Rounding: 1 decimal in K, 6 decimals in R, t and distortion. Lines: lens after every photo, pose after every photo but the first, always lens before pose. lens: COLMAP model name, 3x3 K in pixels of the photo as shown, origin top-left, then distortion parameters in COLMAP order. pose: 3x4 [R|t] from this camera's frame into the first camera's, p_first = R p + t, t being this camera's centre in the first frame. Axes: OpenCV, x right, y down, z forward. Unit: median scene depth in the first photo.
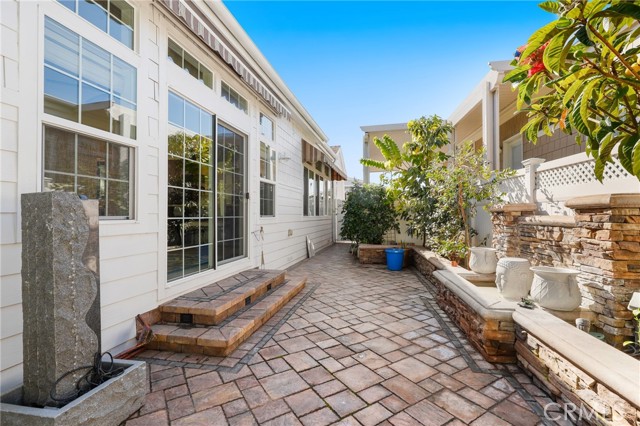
lens RADIAL K [[289.7, 0, 320.1], [0, 289.7, 213.3], [0, 0, 1]] dist [-0.000448, 0.000418]
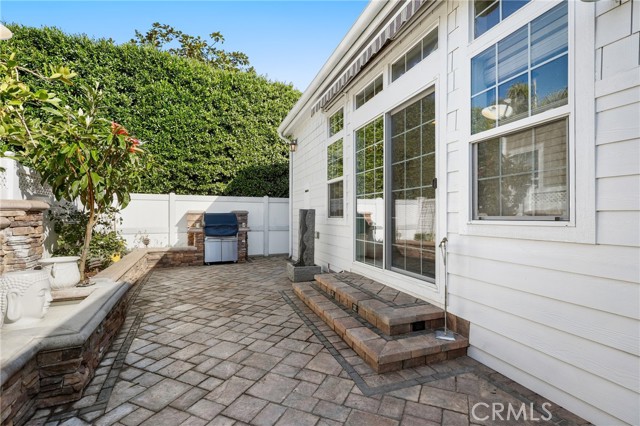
lens RADIAL K [[289.7, 0, 317.6], [0, 289.7, 214.9], [0, 0, 1]] dist [-0.000448, 0.000418]
pose [[-0.842812, 0.011358, -0.538087, 0.405783], [0.014813, 0.999888, -0.002096, 0.013221], [0.538003, -0.009737, -0.842886, 2.021272]]
